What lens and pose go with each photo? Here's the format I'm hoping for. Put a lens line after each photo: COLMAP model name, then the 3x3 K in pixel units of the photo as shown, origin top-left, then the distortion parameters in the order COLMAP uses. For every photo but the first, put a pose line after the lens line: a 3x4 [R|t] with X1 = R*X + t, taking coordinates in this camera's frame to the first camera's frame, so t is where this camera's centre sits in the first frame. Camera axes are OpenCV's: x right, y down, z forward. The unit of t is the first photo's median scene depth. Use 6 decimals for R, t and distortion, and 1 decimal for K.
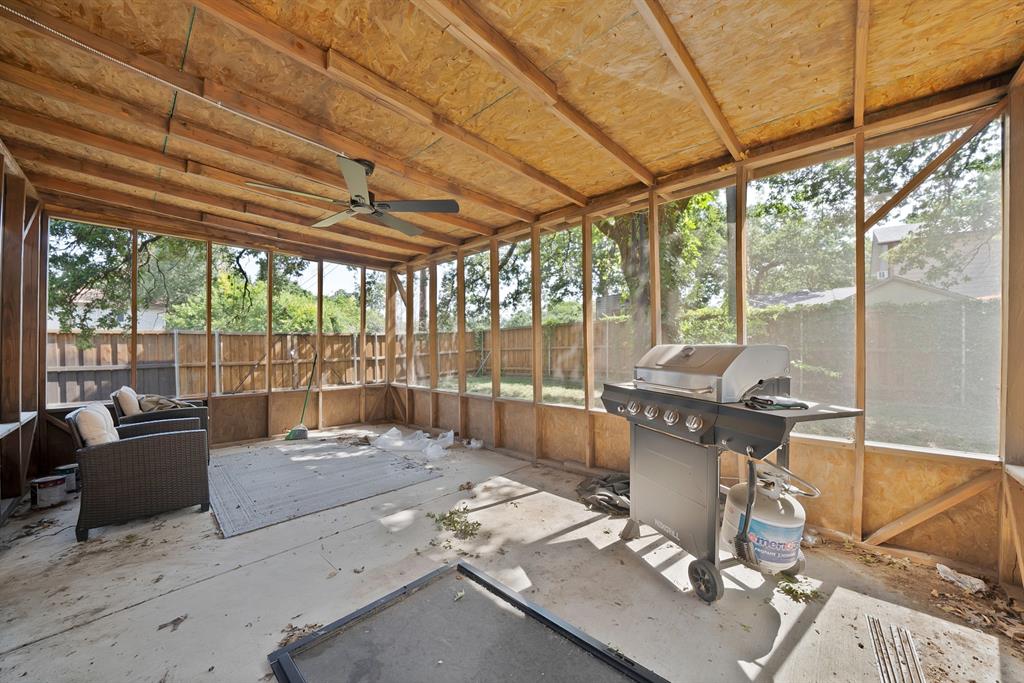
lens RADIAL K [[371.6, 0, 511.8], [0, 371.6, 346.3], [0, 0, 1]] dist [-0.023863, 0.002097]
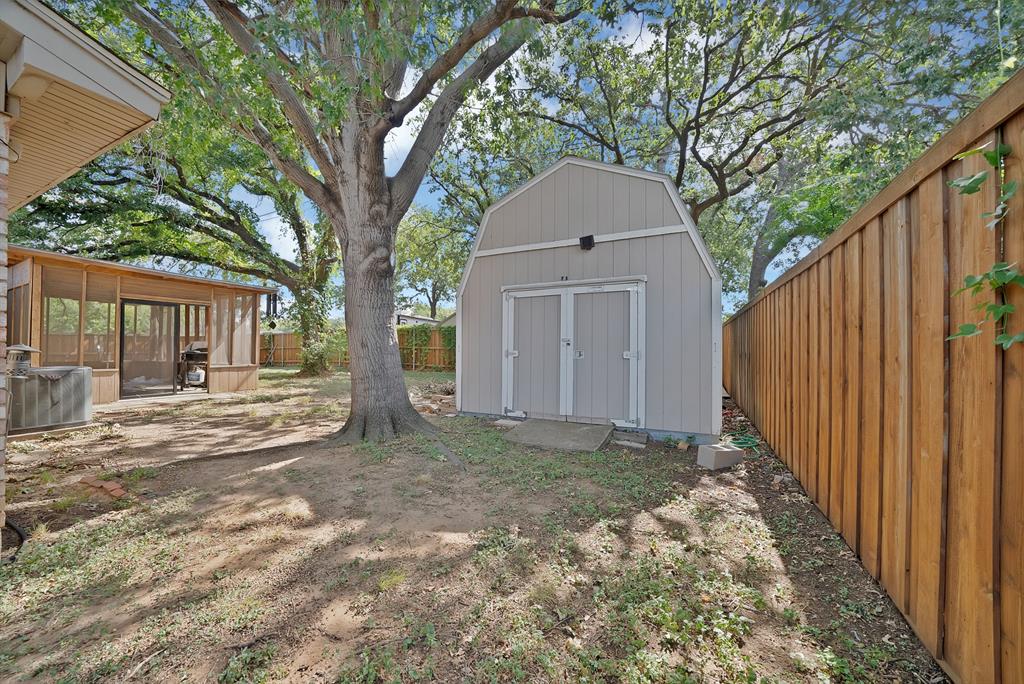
lens RADIAL K [[375.2, 0, 513.1], [0, 375.2, 345.0], [0, 0, 1]] dist [-0.011066, -0.000134]
pose [[0.959475, 0.016785, 0.281292, 0.588954], [-0.012723, 0.999787, -0.016262, 0.012700], [-0.281505, 0.012024, 0.959484, -0.903635]]
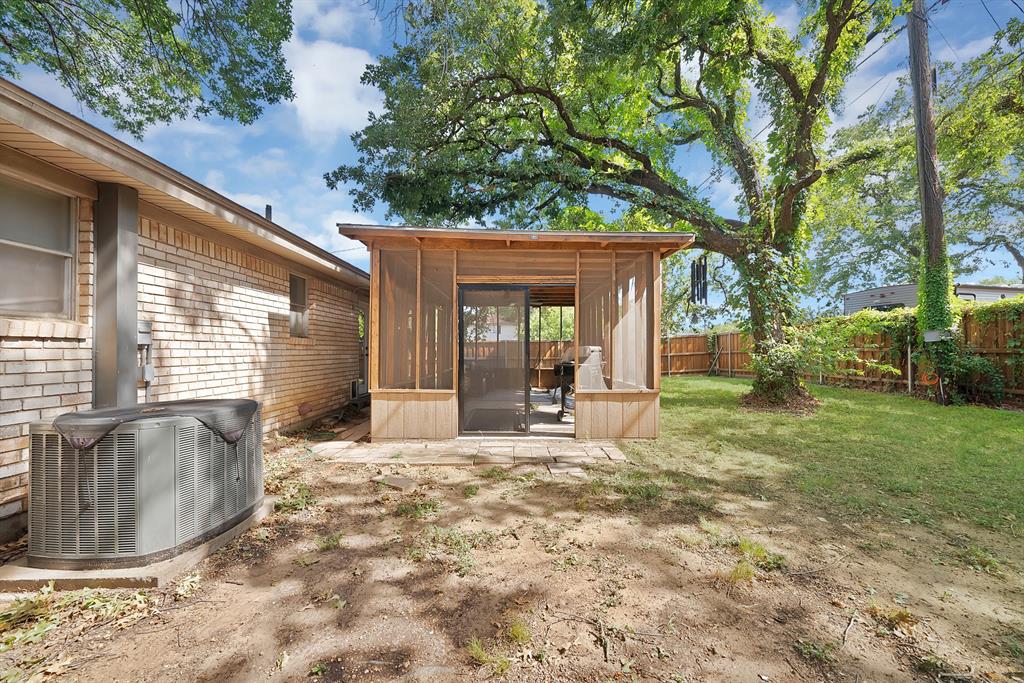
lens RADIAL K [[375.2, 0, 512.6], [0, 375.2, 341.2], [0, 0, 1]] dist [-0.011066, -0.000134]
pose [[0.683933, -0.009479, -0.729483, 0.461360], [-0.006171, 0.999805, -0.018778, 0.001927], [0.729519, 0.017345, 0.683741, -0.283463]]
